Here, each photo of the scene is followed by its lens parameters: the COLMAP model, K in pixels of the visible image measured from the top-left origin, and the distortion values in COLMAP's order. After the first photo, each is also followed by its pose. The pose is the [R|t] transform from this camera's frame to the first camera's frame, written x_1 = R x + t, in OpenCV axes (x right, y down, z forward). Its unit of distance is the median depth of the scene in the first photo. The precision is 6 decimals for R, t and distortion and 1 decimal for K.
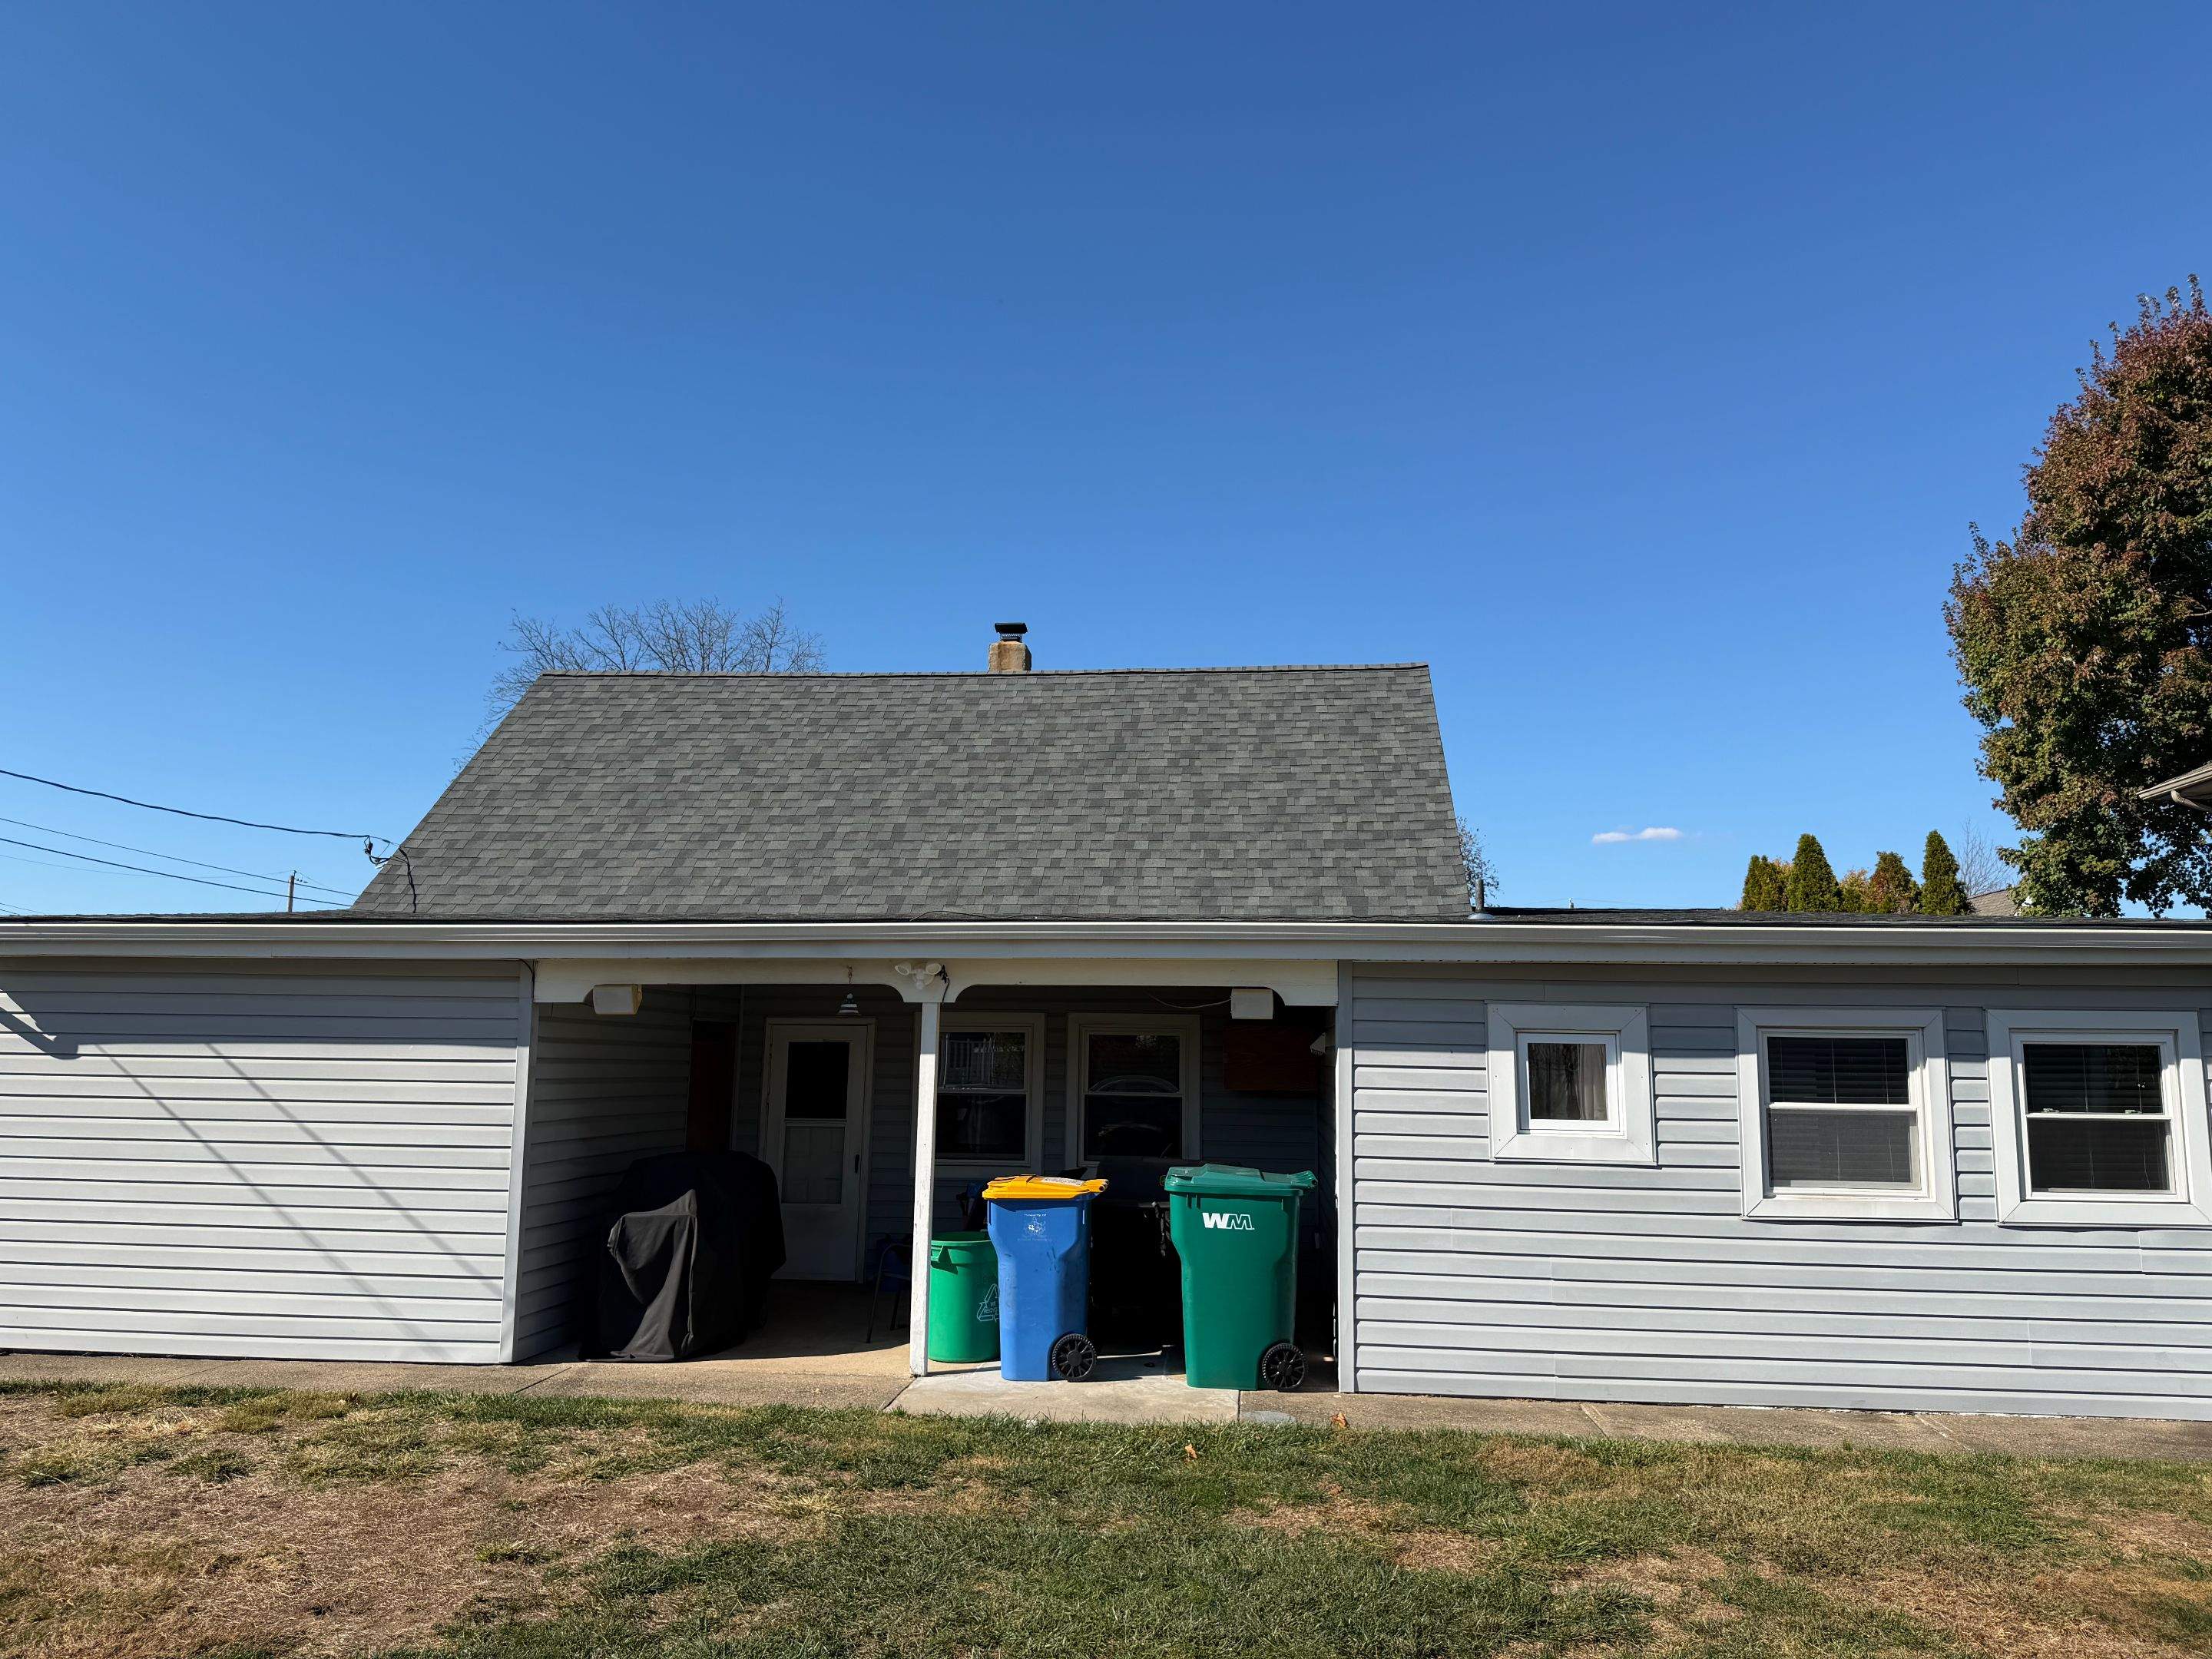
lens RADIAL K [[1606.2, 0, 1152.3], [0, 1606.2, 822.6], [0, 0, 1]] dist [0.148485, -0.274641]
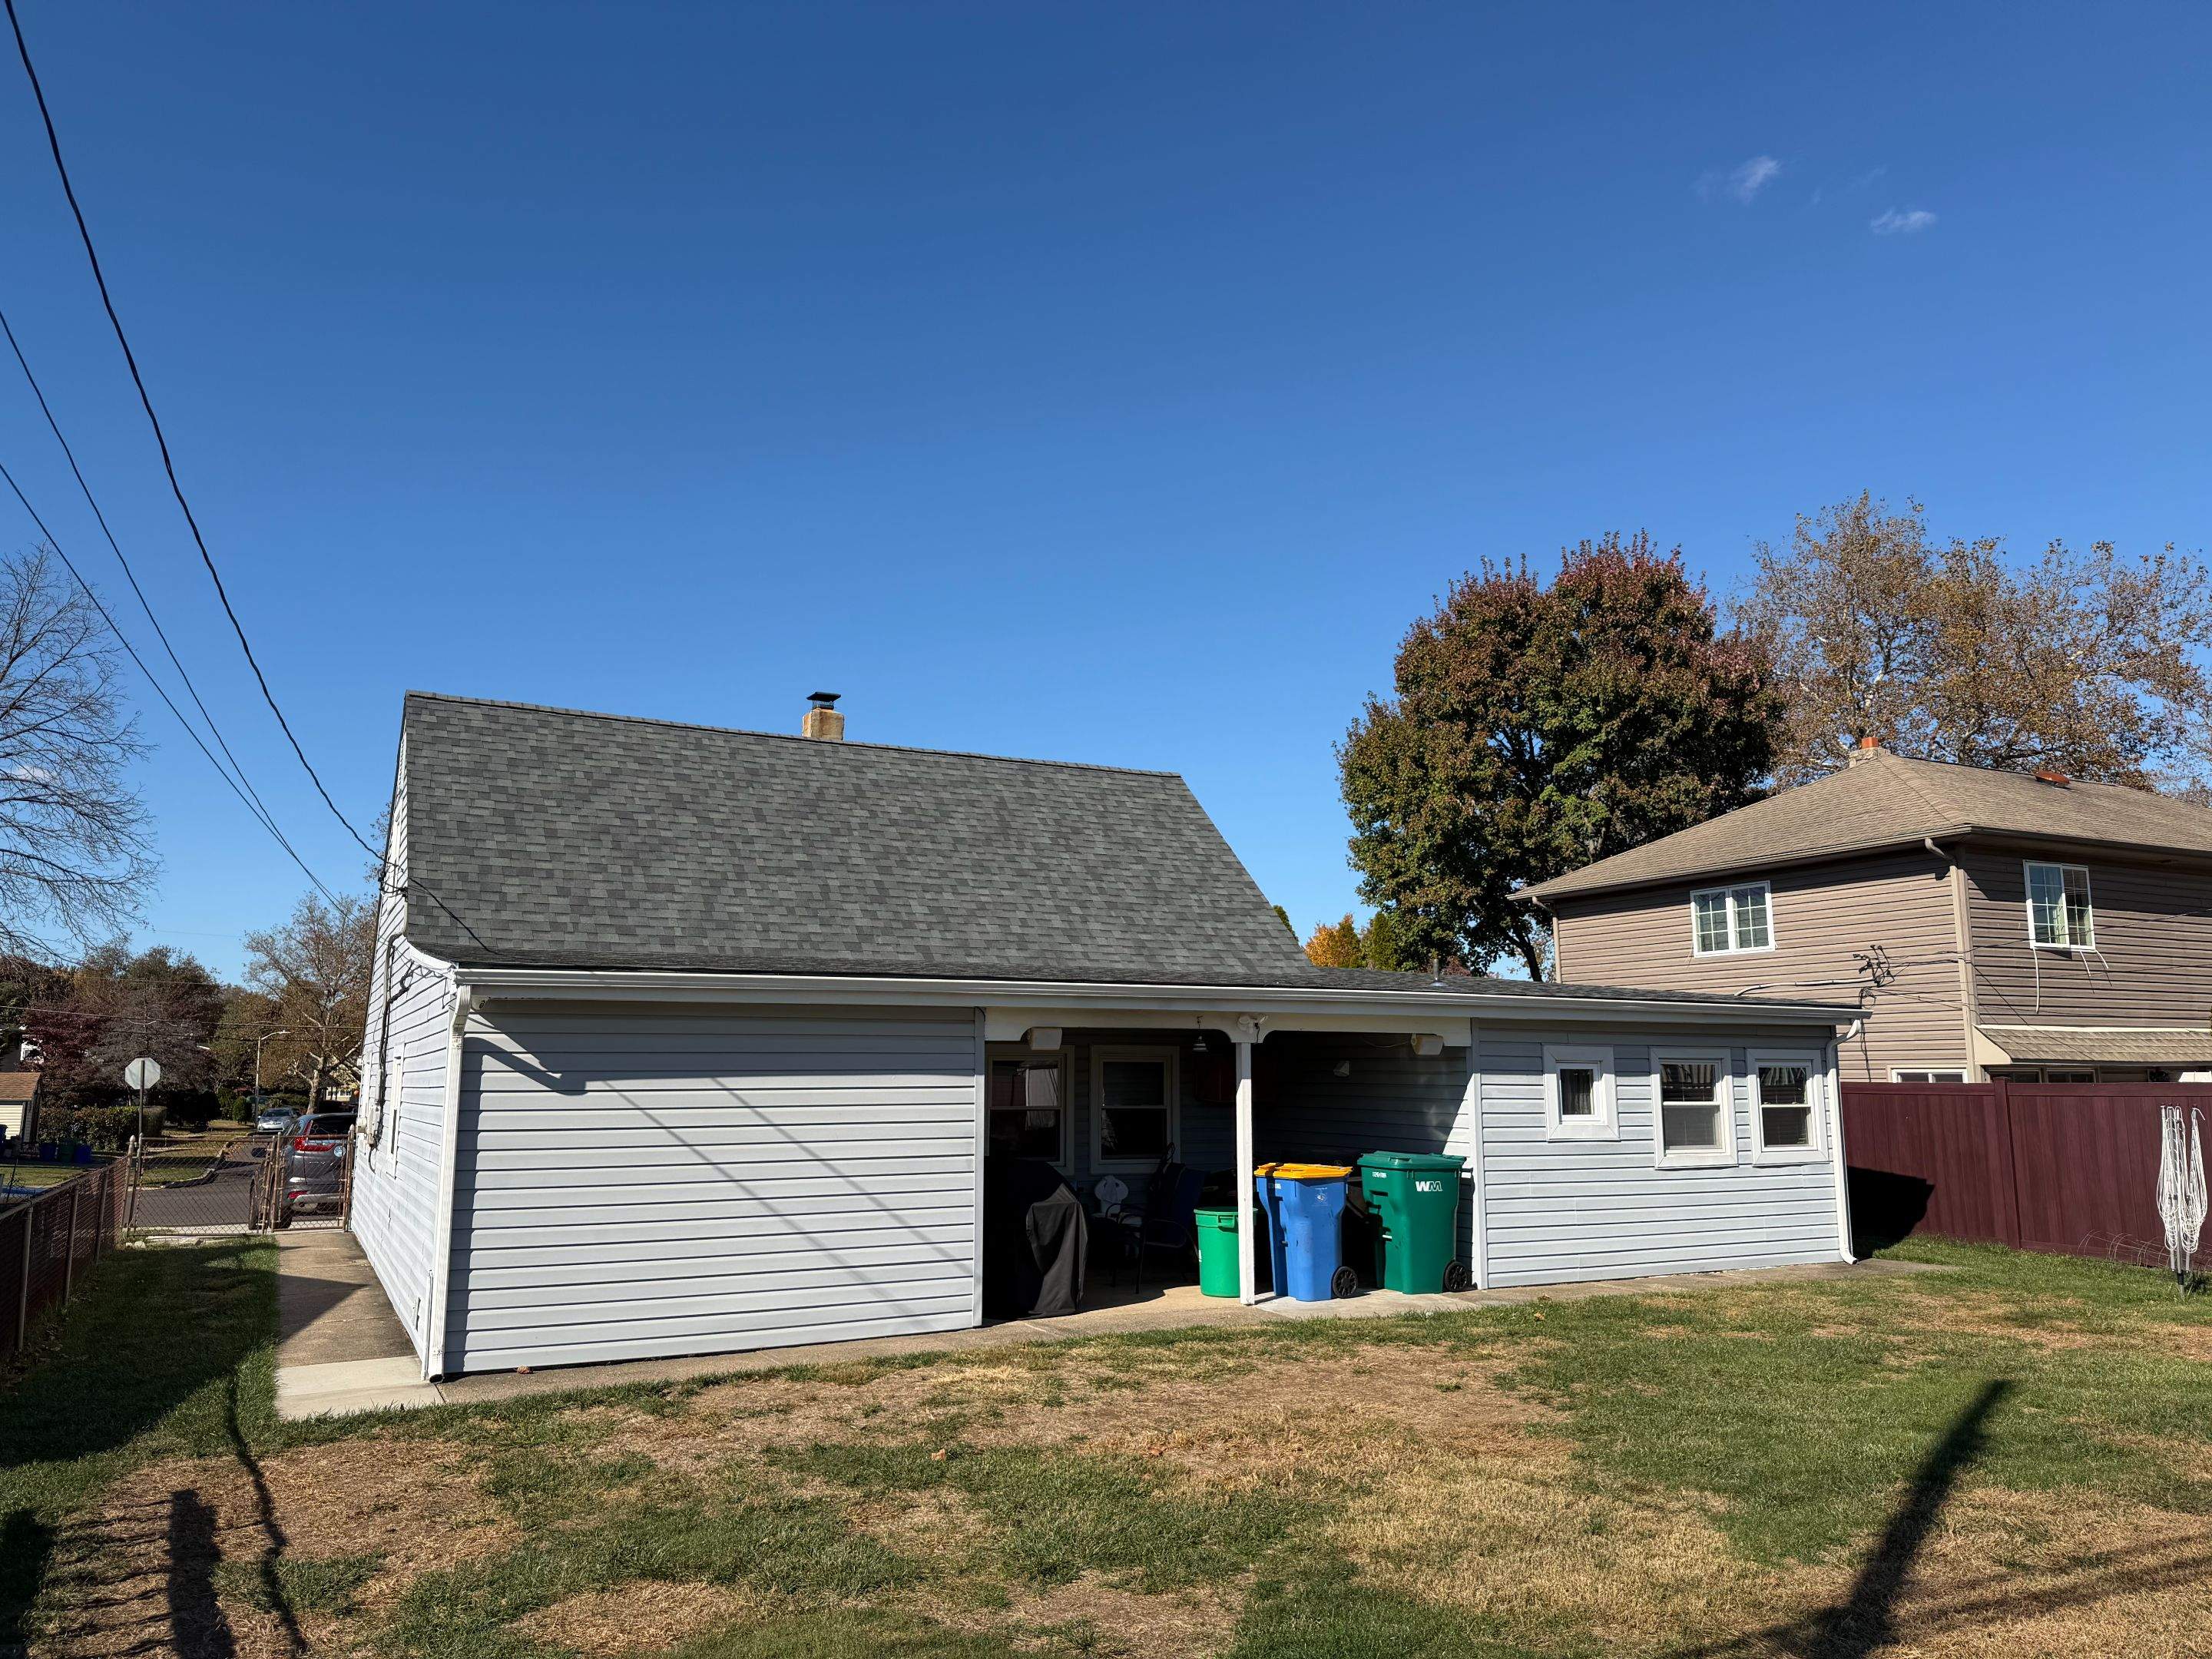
lens RADIAL K [[1606.2, 0, 1152.3], [0, 1606.2, 822.6], [0, 0, 1]] dist [0.148485, -0.274641]
pose [[0.818391, 0.077375, 0.569429, -1.023104], [-0.073789, 0.996840, -0.029401, -0.032976], [-0.569905, -0.017956, 0.821514, -0.109218]]
